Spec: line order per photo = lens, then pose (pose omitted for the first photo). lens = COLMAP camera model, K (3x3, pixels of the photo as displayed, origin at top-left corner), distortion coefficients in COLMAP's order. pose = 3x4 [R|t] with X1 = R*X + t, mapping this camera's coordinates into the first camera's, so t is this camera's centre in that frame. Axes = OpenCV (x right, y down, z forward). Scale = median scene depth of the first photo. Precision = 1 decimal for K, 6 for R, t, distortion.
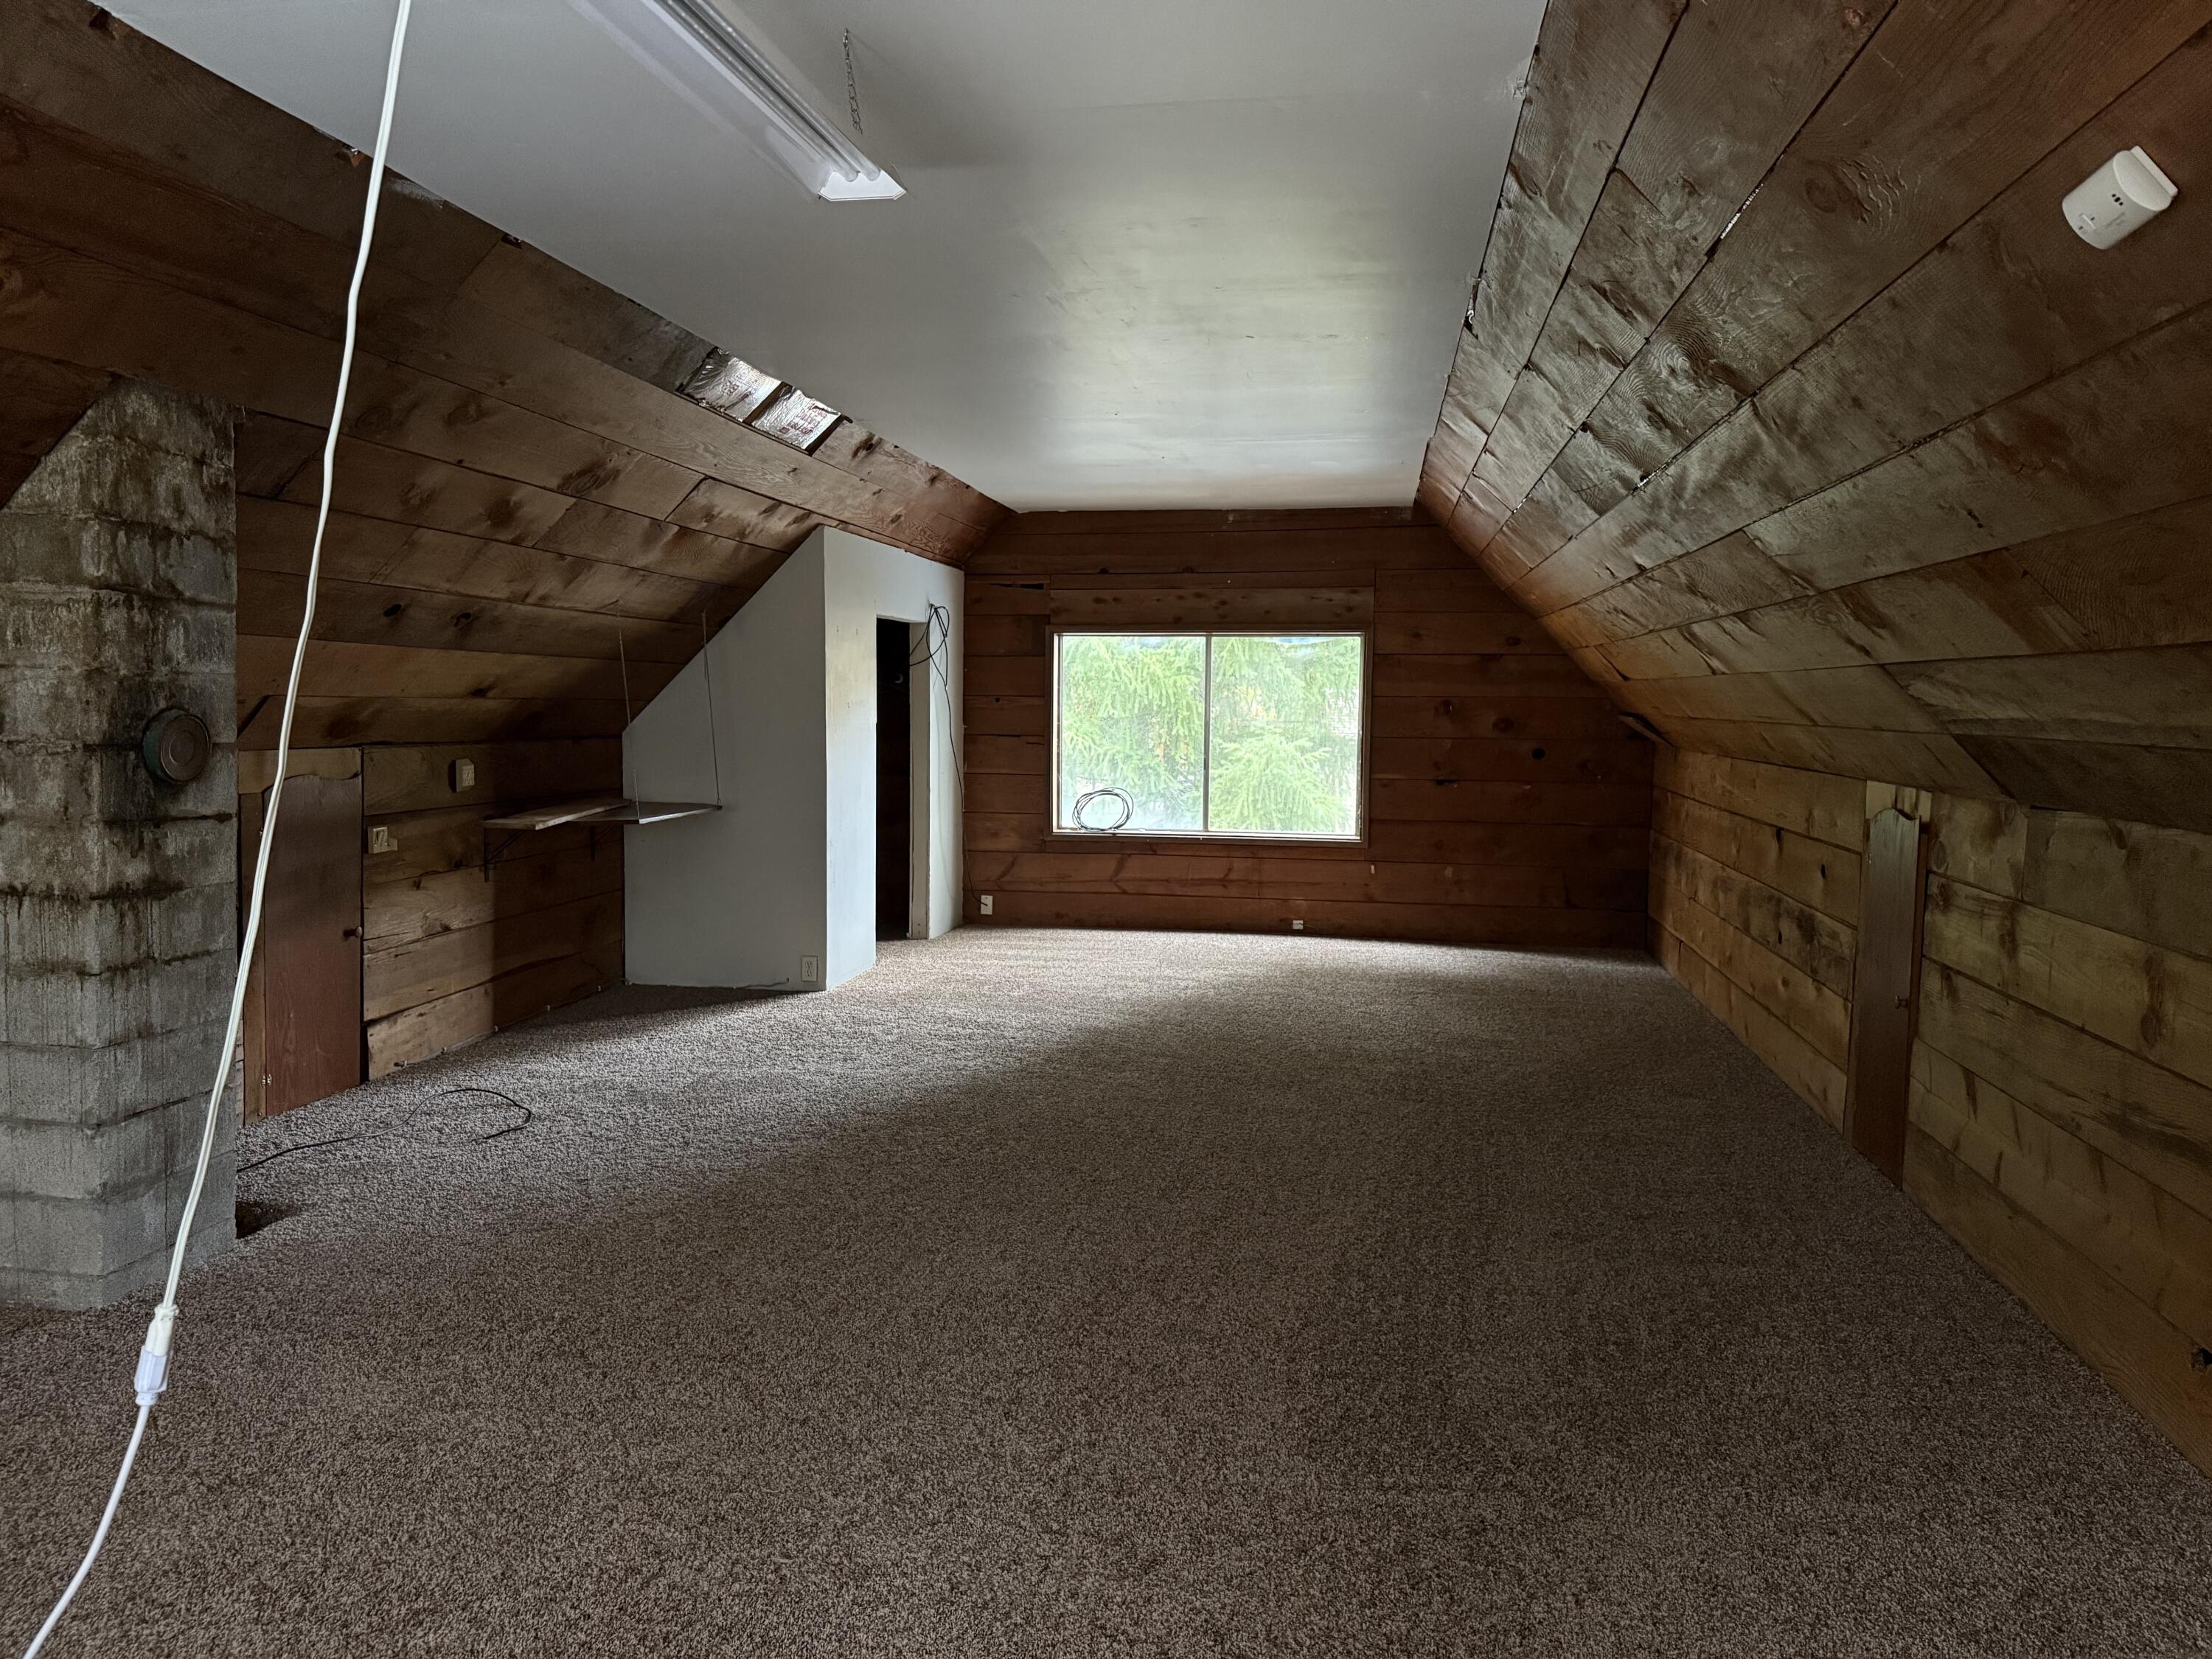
lens RADIAL K [[1547.2, 0, 1109.0], [0, 1547.2, 826.9], [0, 0, 1]] dist [0.058790, -0.059881]
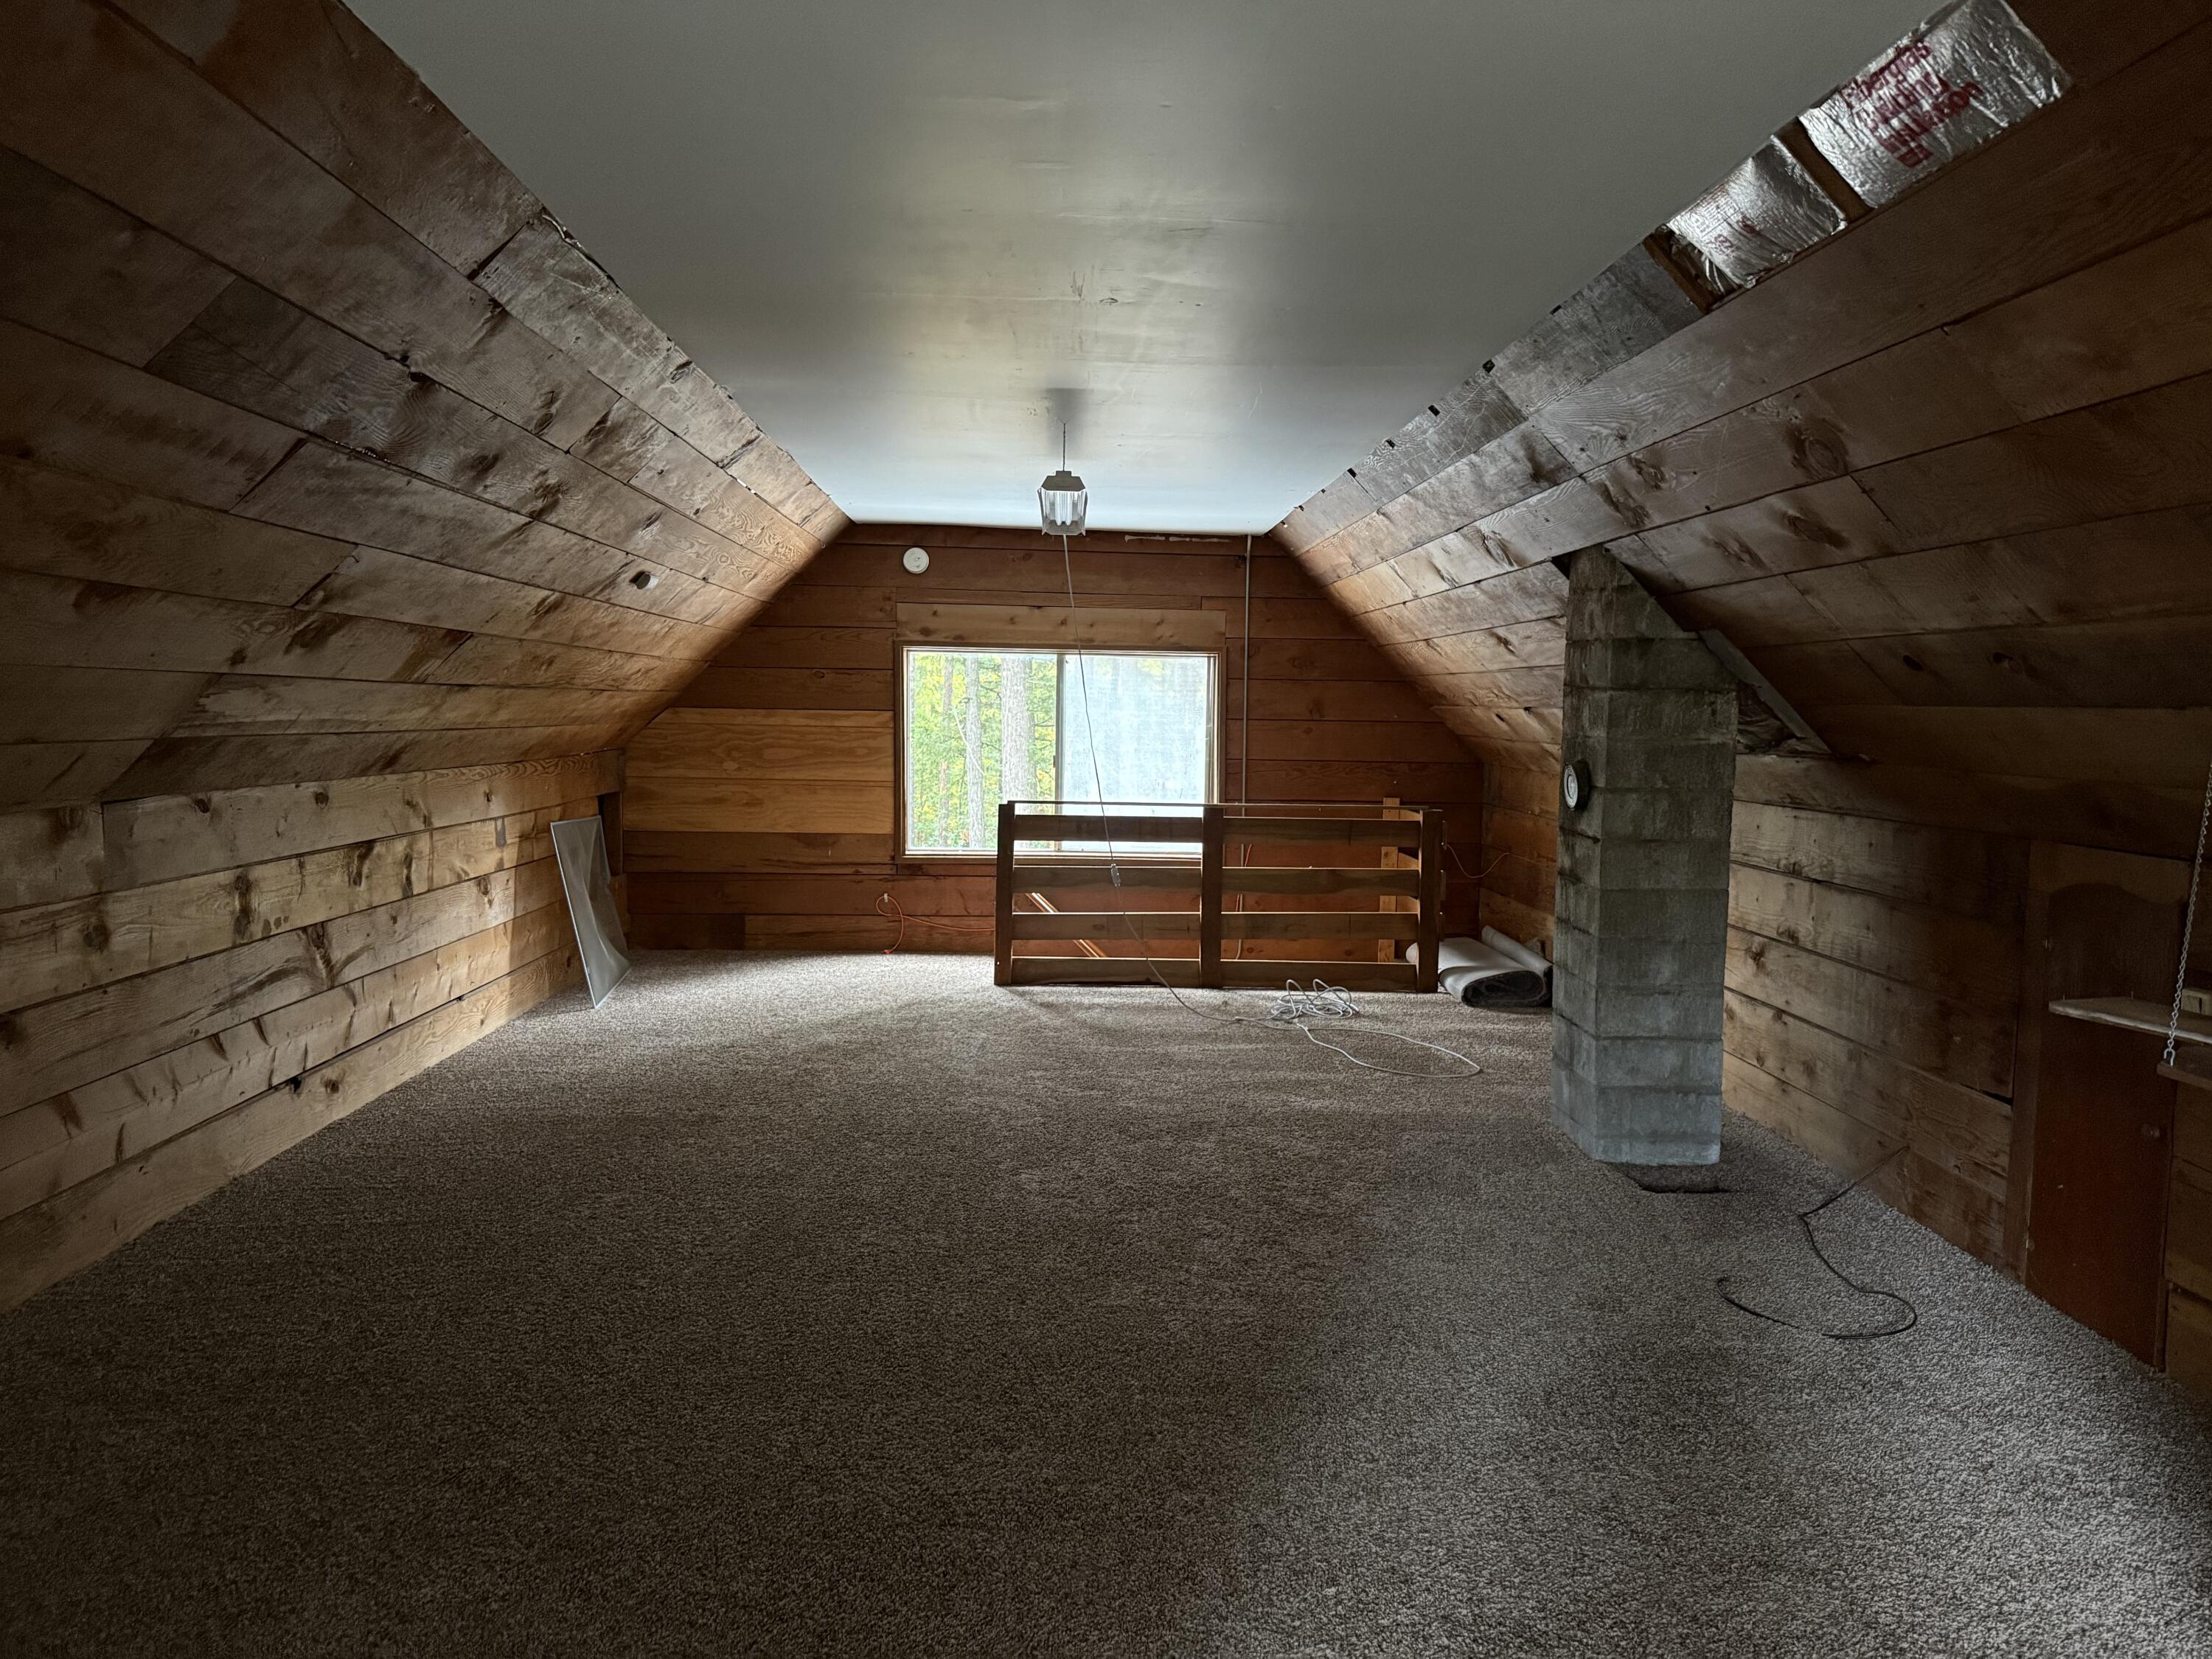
lens RADIAL K [[1547.2, 0, 1110.3], [0, 1547.2, 831.0], [0, 0, 1]] dist [0.058790, -0.059881]
pose [[-0.976175, -0.021327, -0.215935, 0.160563], [-0.055545, 0.986561, 0.153662, -0.210319], [0.209756, 0.161995, -0.964241, 2.331895]]
